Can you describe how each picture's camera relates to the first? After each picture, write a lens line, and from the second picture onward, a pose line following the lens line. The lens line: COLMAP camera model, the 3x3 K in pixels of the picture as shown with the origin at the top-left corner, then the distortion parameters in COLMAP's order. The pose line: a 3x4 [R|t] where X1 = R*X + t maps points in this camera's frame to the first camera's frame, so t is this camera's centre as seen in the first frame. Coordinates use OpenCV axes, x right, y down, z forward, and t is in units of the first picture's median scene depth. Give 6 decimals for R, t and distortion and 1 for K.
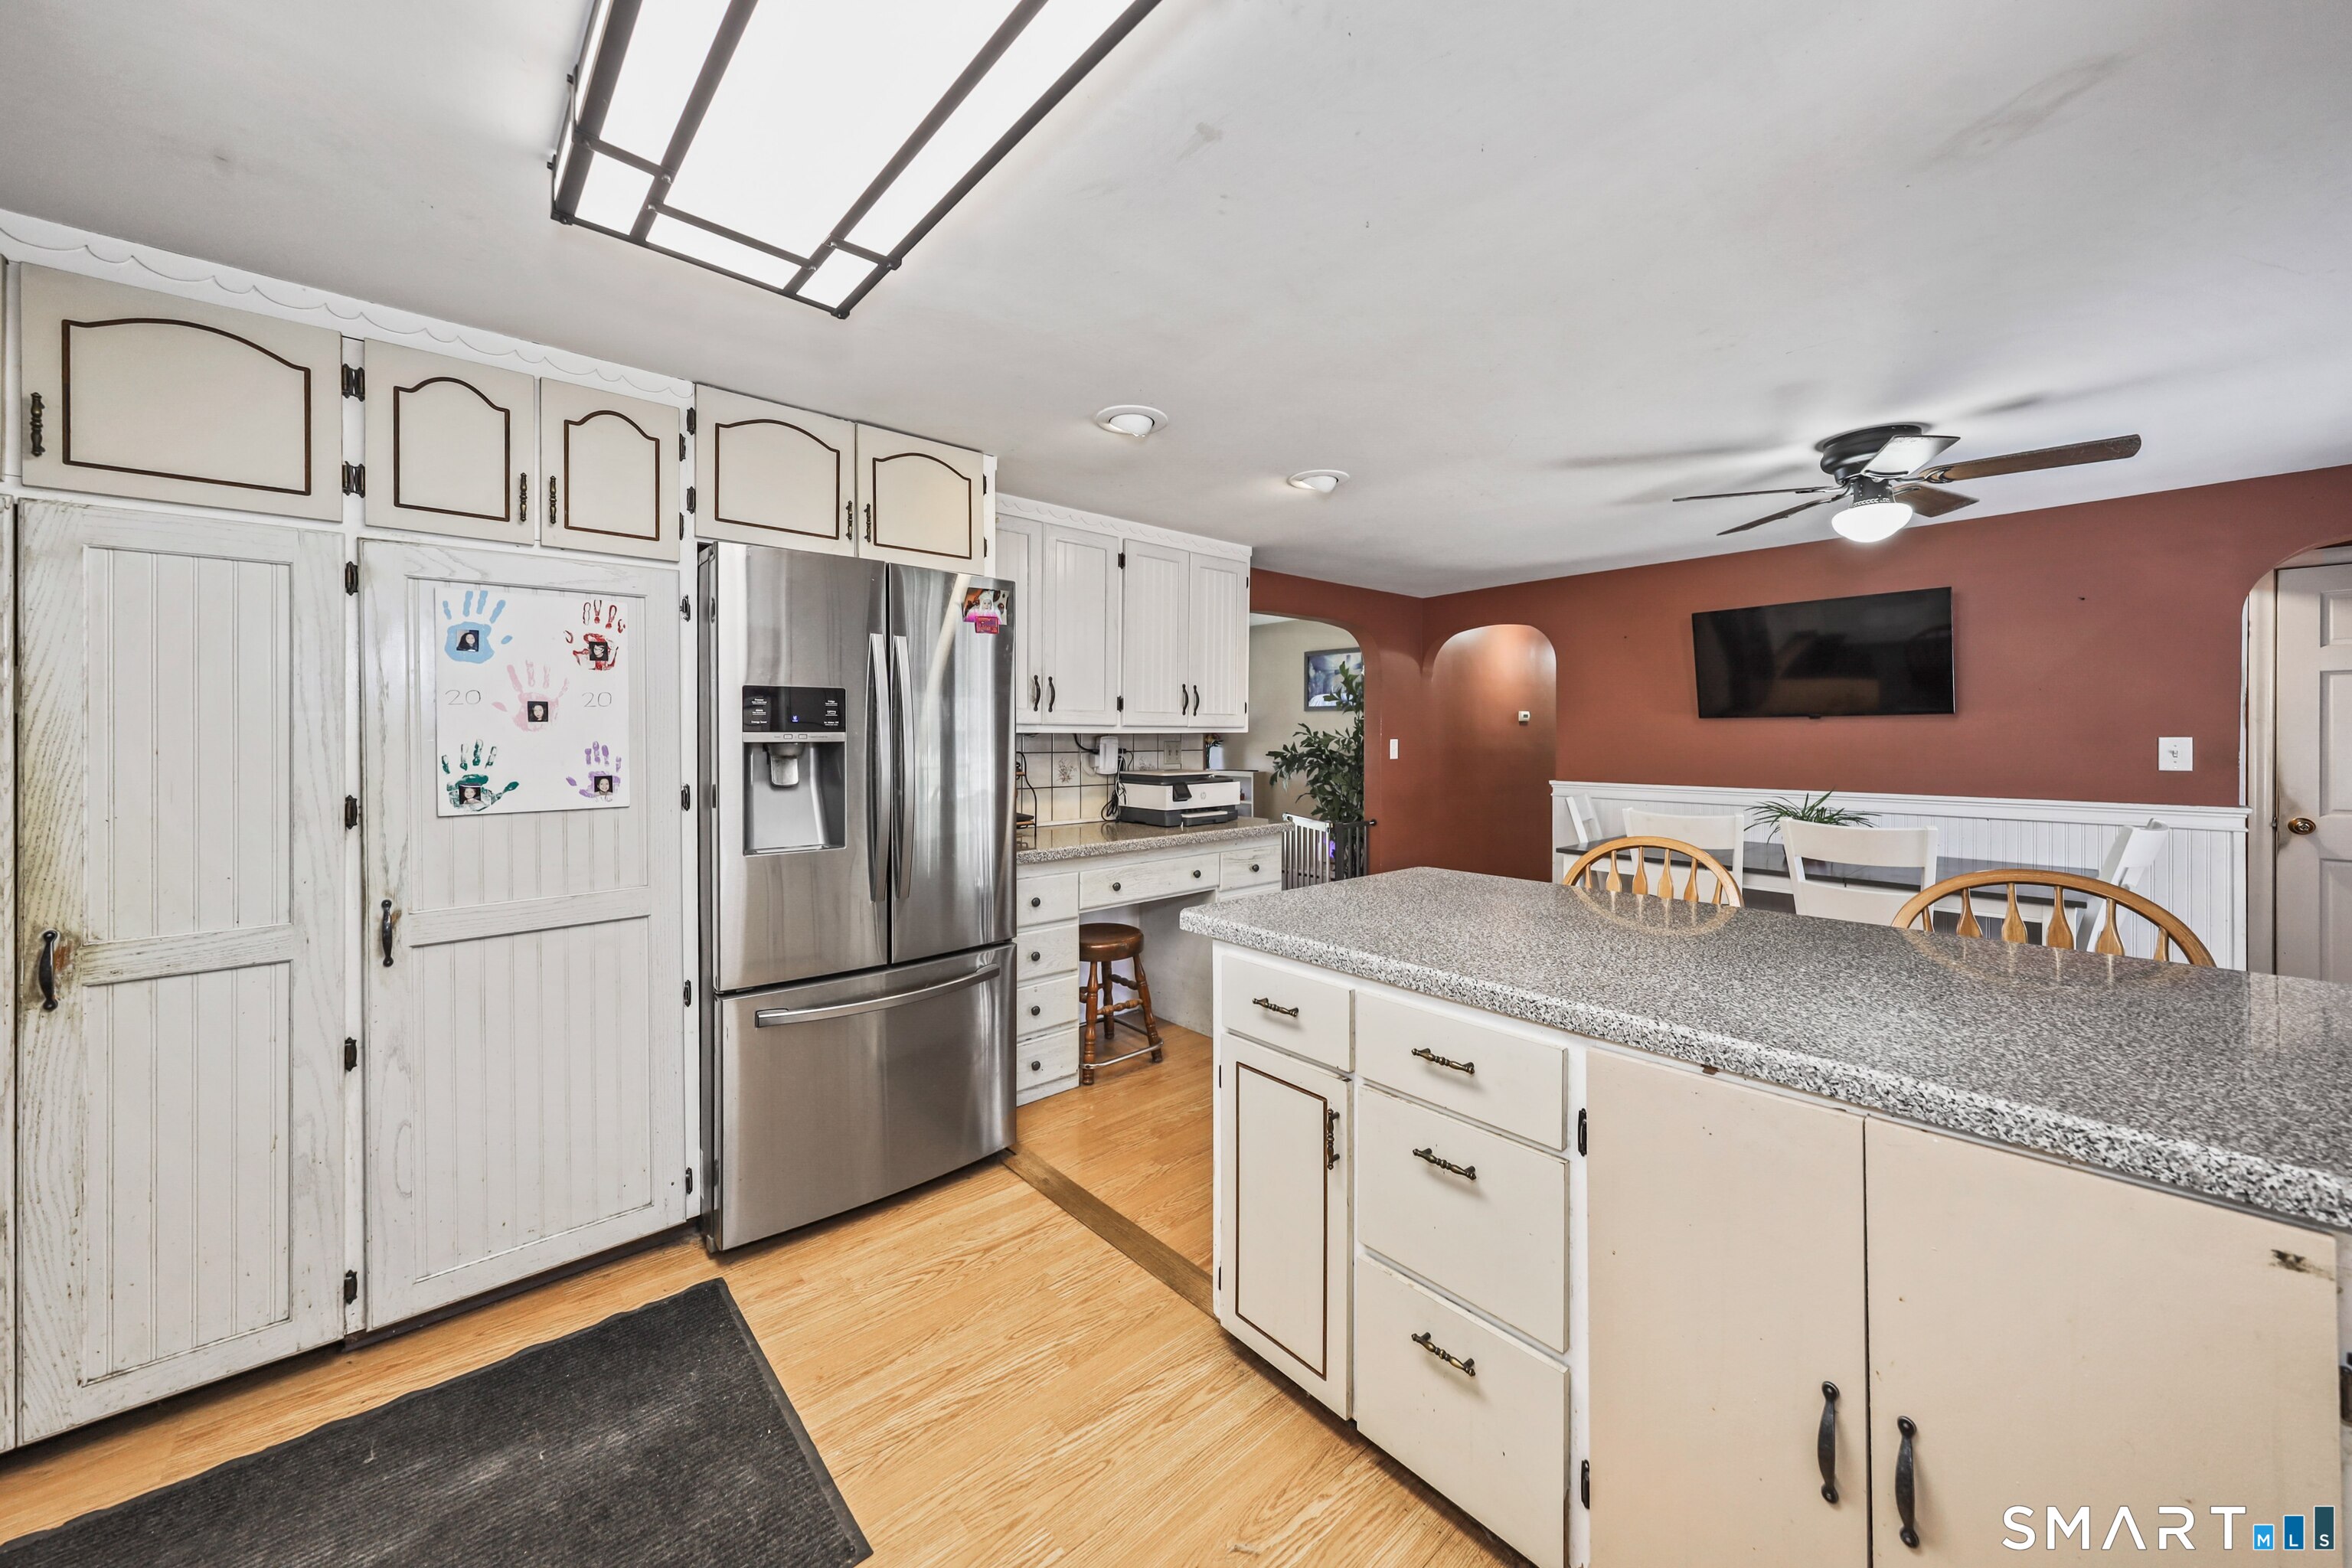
lens RADIAL K [[834.6, 0, 1169.7], [0, 834.6, 738.0], [0, 0, 1]] dist [0.001814, 0.000168]
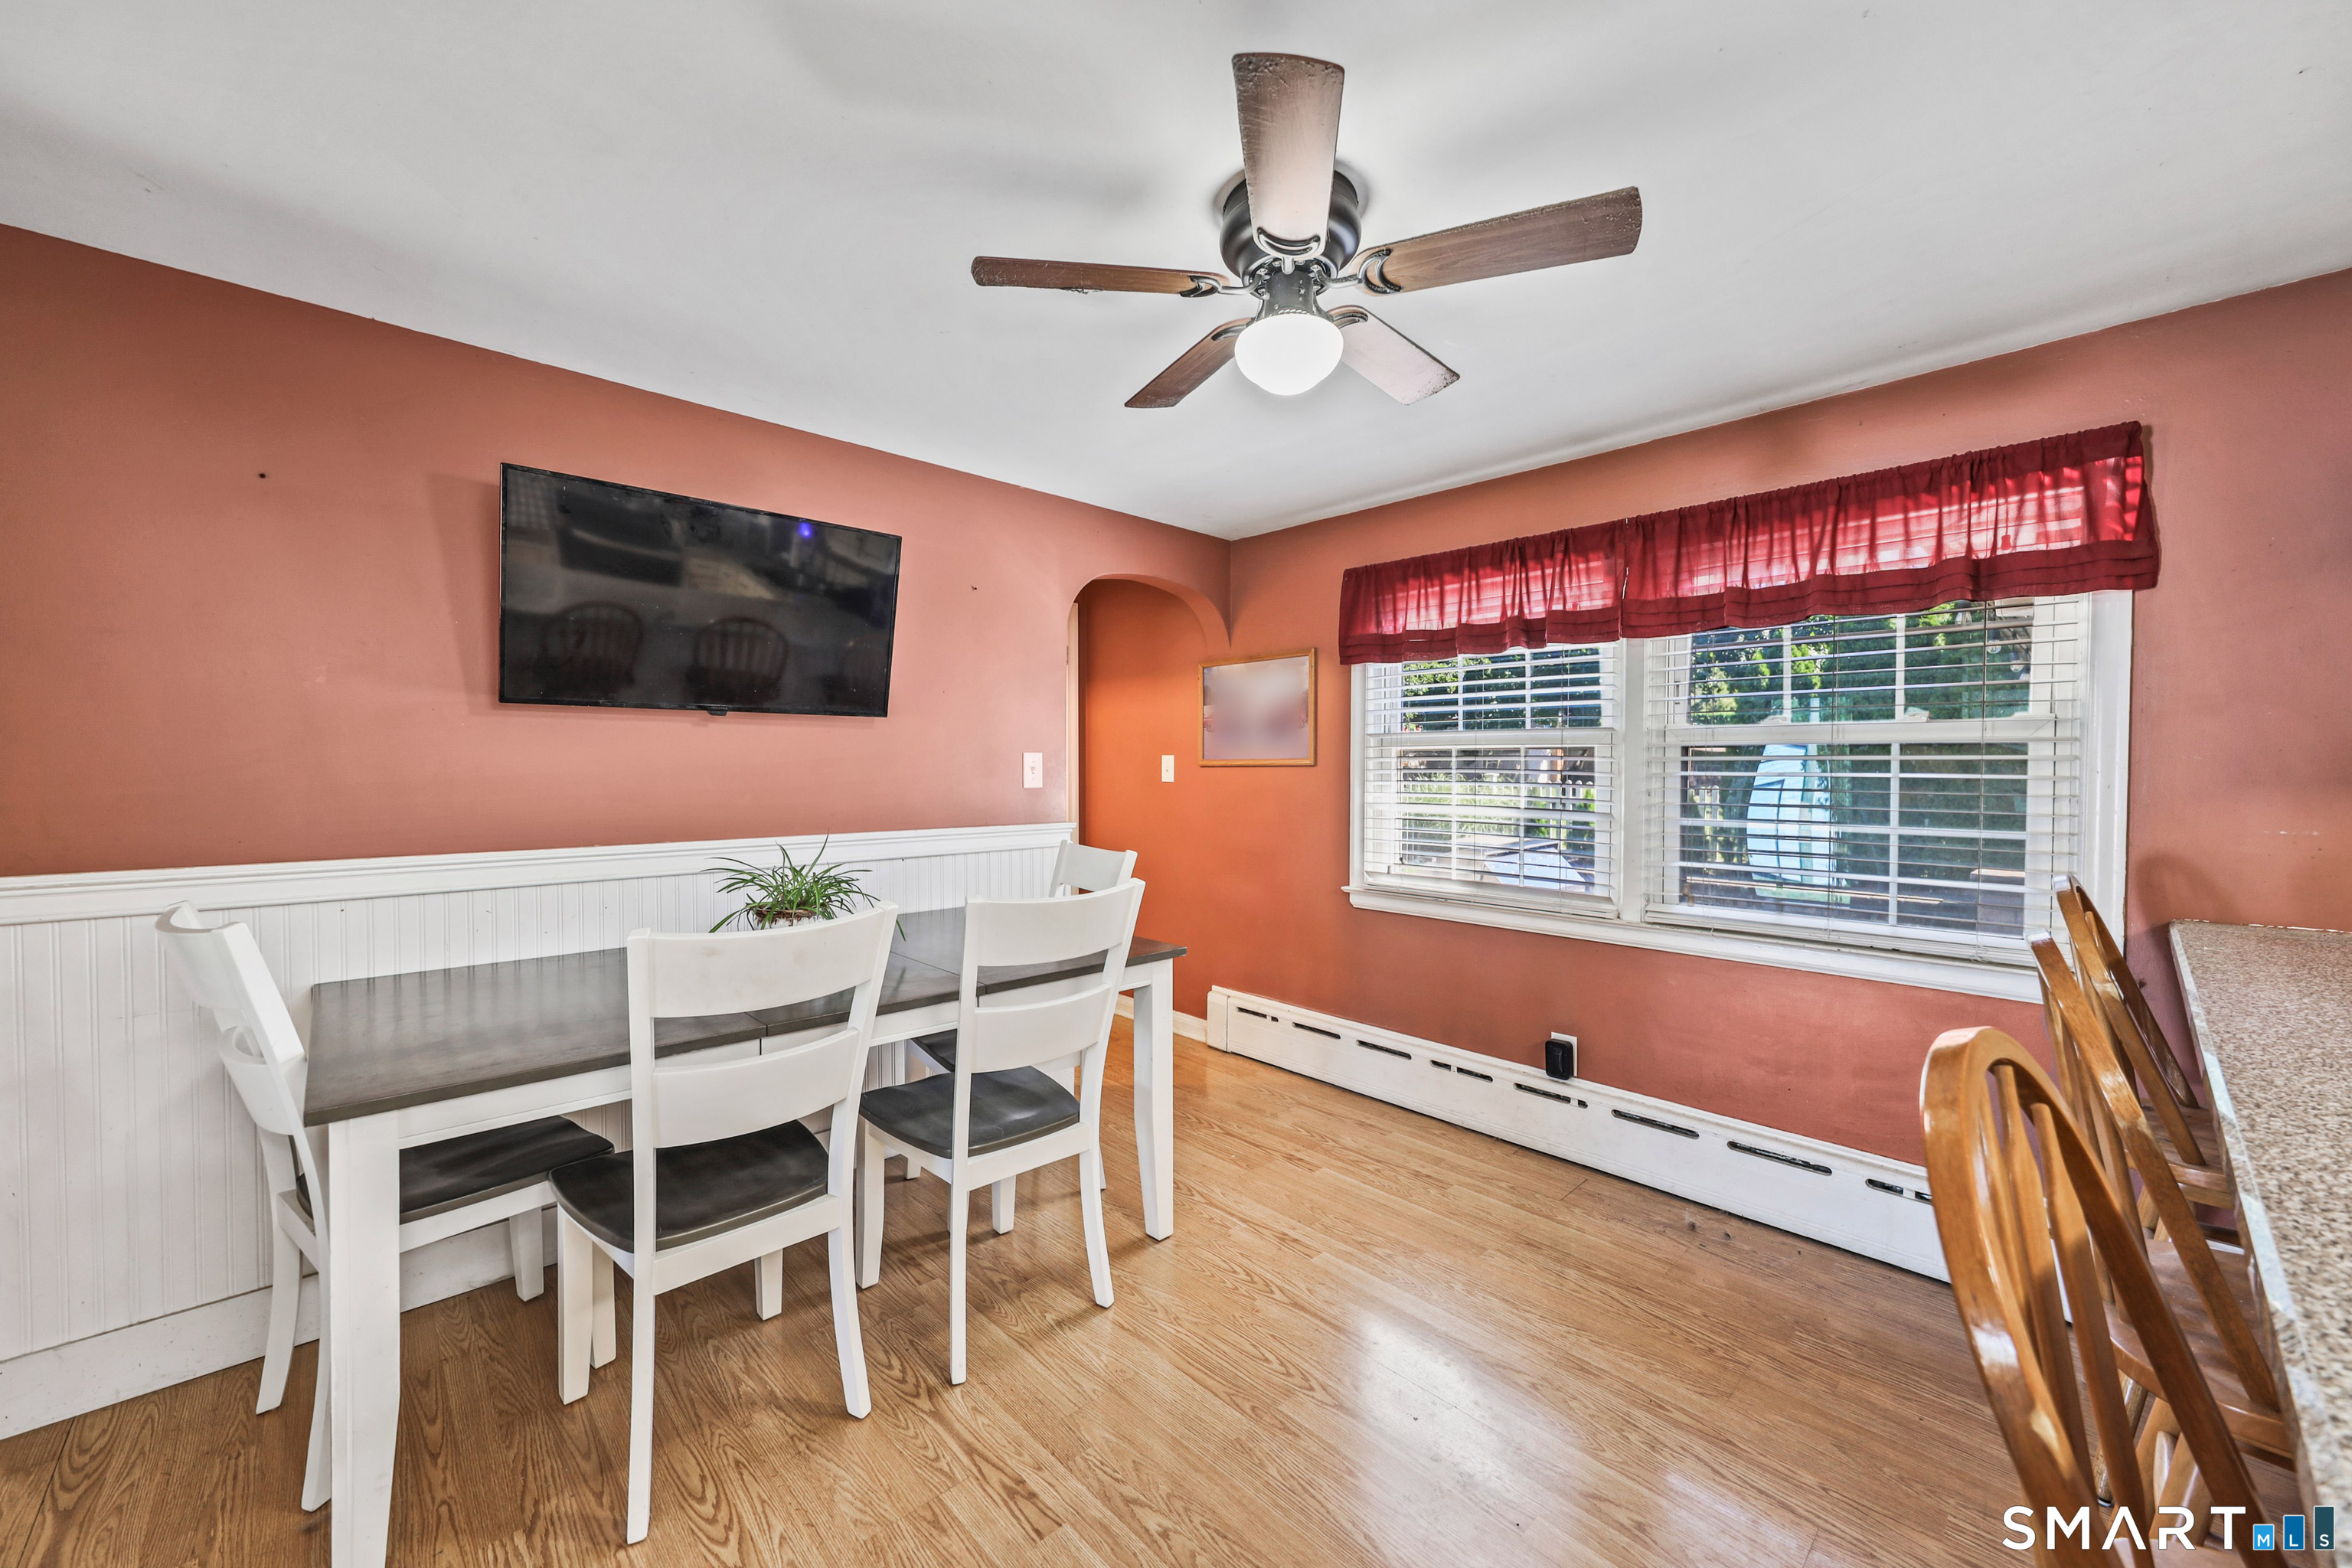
lens RADIAL K [[888.5, 0, 1150.2], [0, 888.5, 787.3], [0, 0, 1]] dist [-0.000953, -0.000030]
pose [[-0.024381, -0.022689, 0.999445, 0.167785], [-0.000944, 0.999742, 0.022673, 0.014175], [-0.999702, -0.000391, -0.024396, 0.814388]]
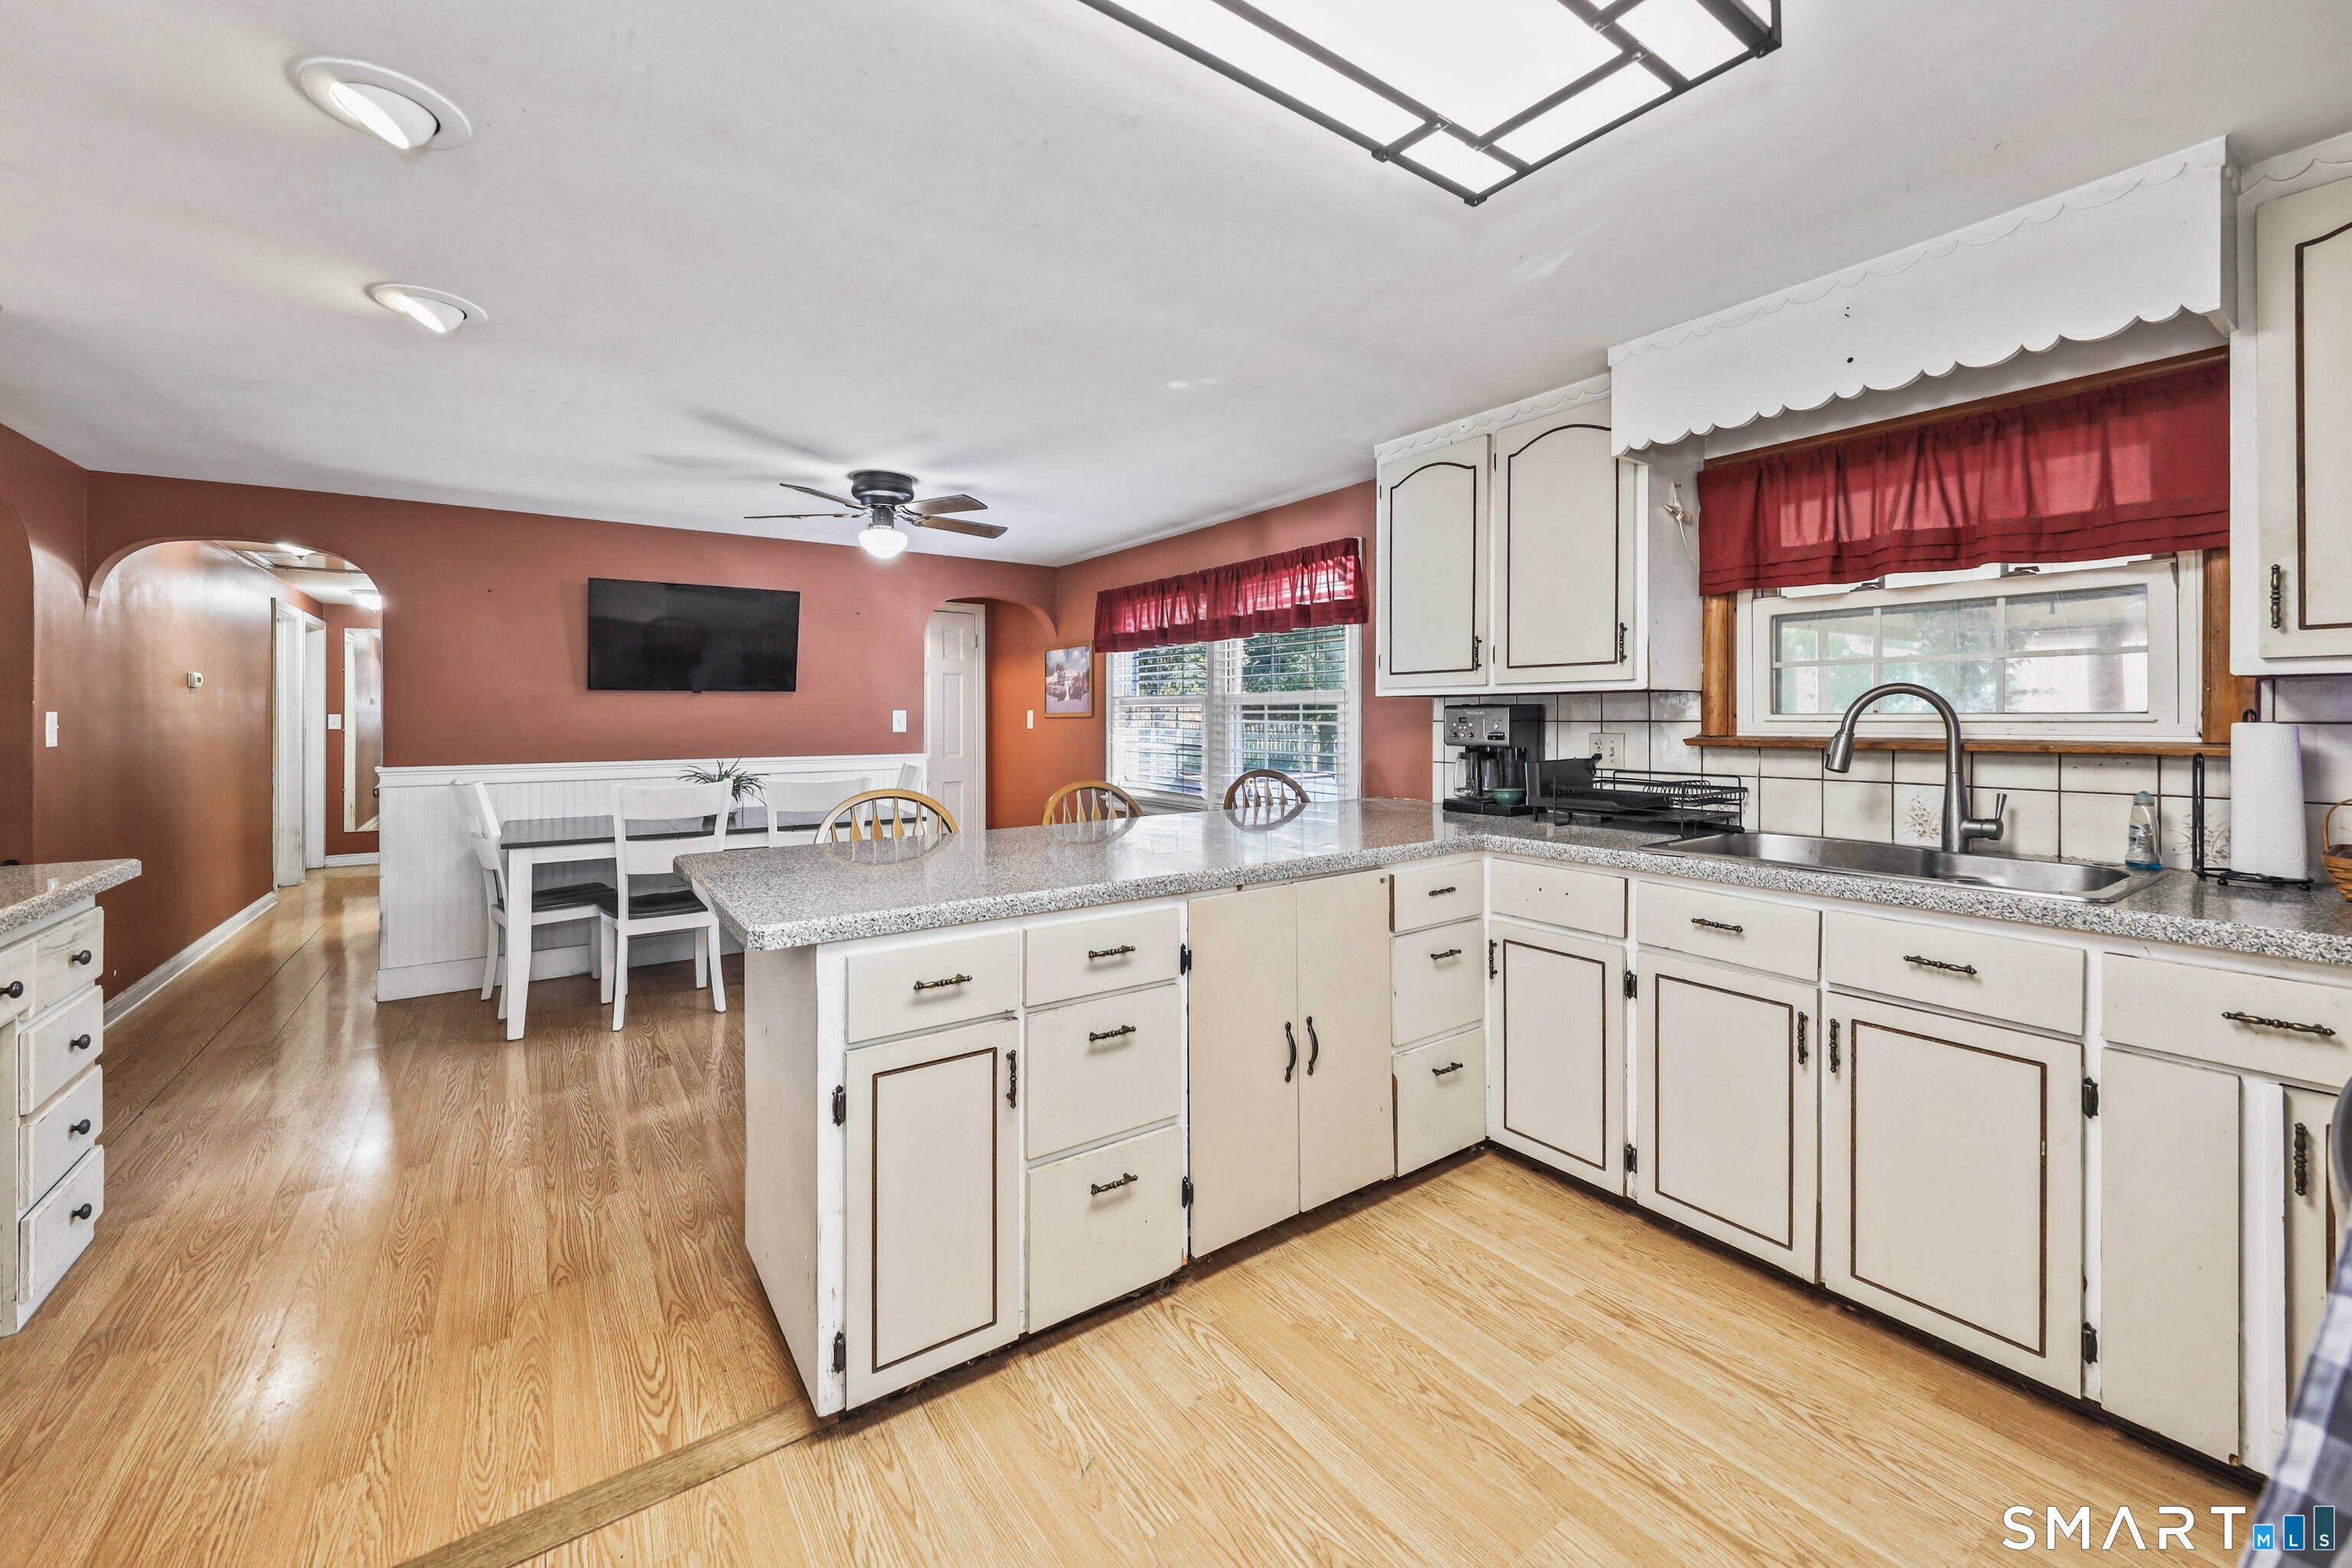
lens RADIAL K [[923.6, 0, 1158.8], [0, 923.6, 714.9], [0, 0, 1]] dist [0.000636, 0.000048]
pose [[0.116552, 0.001919, 0.993183, -0.407060], [0.005094, 0.999984, -0.002530, 0.012645], [-0.993172, 0.005354, 0.116540, 0.297567]]
